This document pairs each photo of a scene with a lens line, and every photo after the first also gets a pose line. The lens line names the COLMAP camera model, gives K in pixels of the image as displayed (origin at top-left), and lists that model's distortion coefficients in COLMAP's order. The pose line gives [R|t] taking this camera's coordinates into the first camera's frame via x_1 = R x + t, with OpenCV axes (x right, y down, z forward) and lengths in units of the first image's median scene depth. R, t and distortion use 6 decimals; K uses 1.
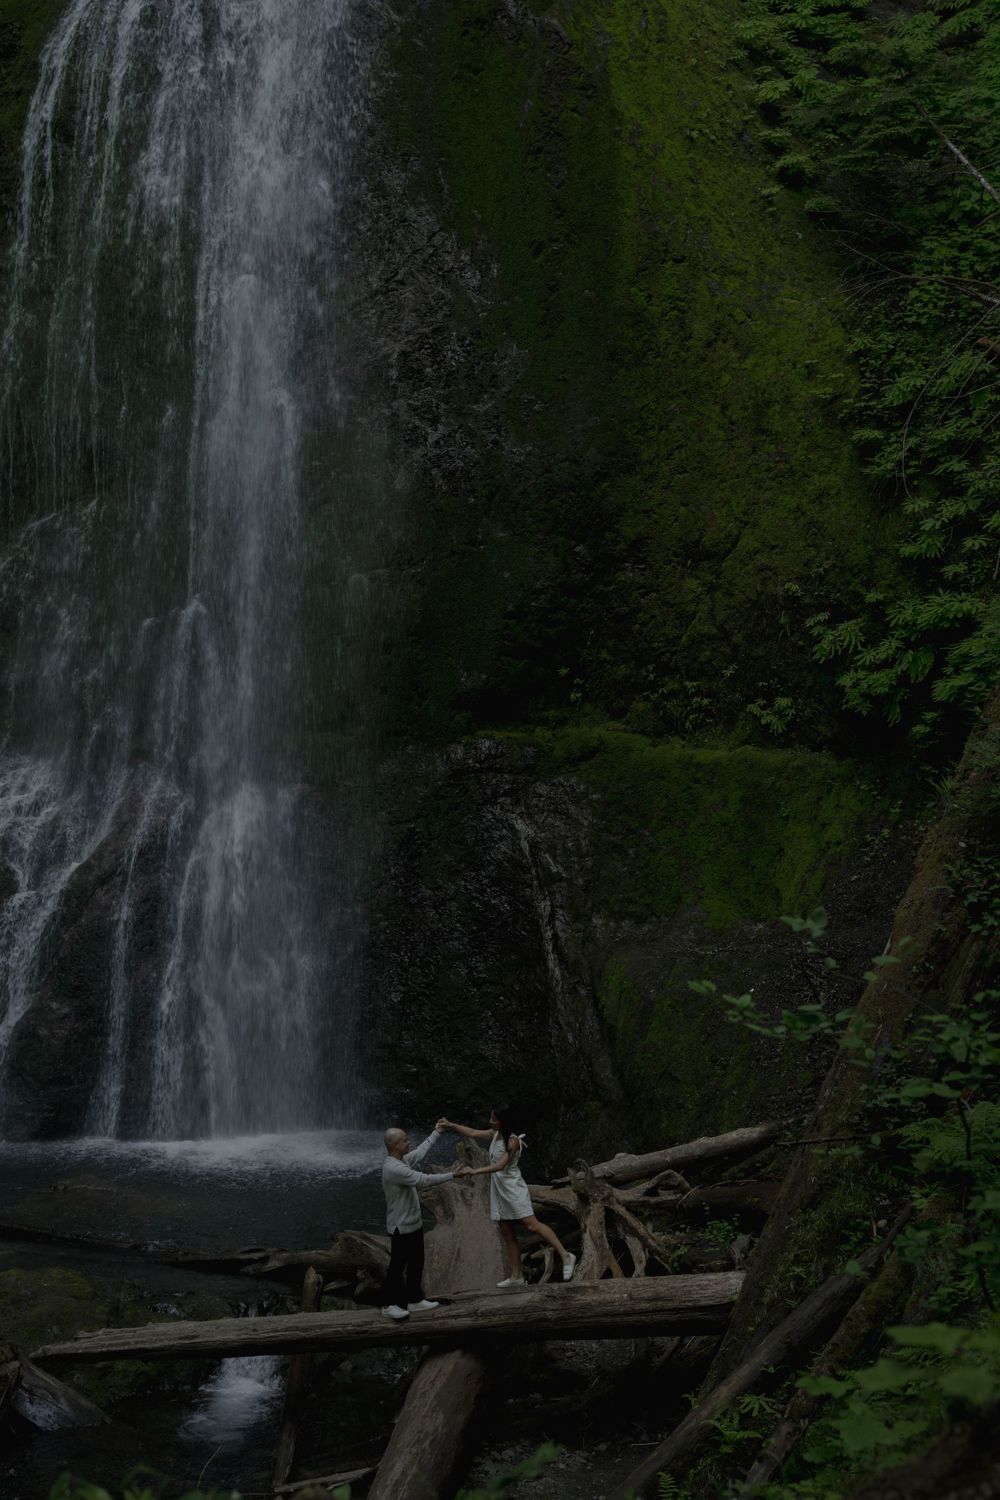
lens RADIAL K [[2142.2, 0, 496.9], [0, 2142.2, 748.5], [0, 0, 1]] dist [0.002857, 0.000000]
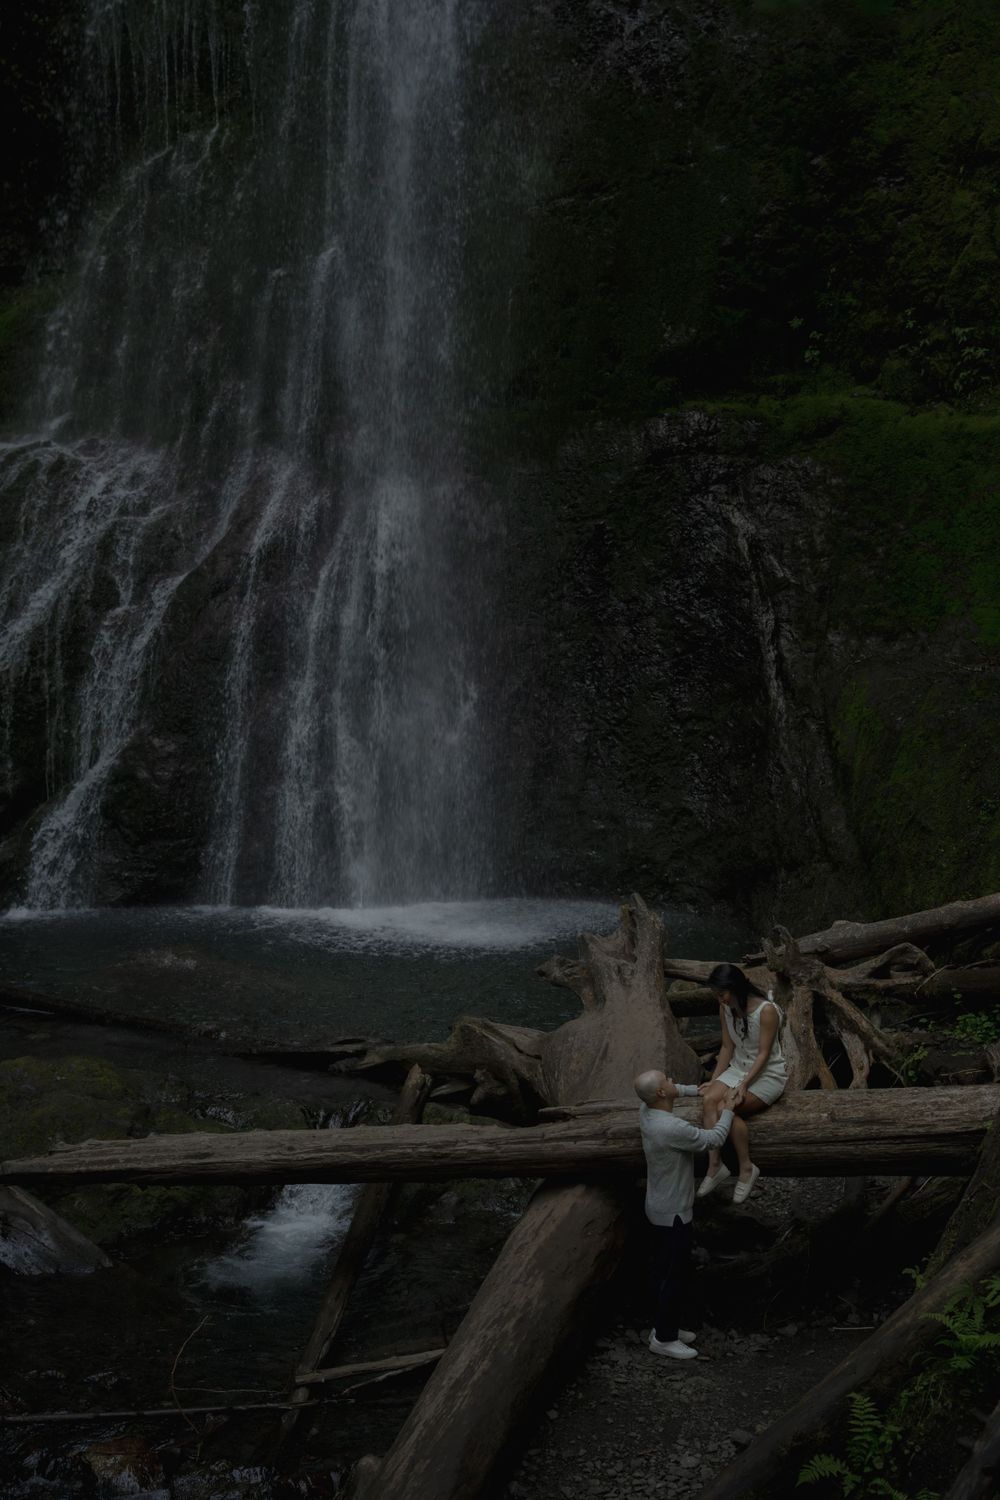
lens RADIAL K [[2142.2, 0, 498.9], [0, 2142.2, 755.7], [0, 0, 1]] dist [0.002857, 0.000000]
pose [[0.990695, 0.005316, -0.135996, 0.032592], [0.006953, 0.995956, 0.089577, 0.053059], [0.135922, -0.089689, 0.986651, 0.215529]]
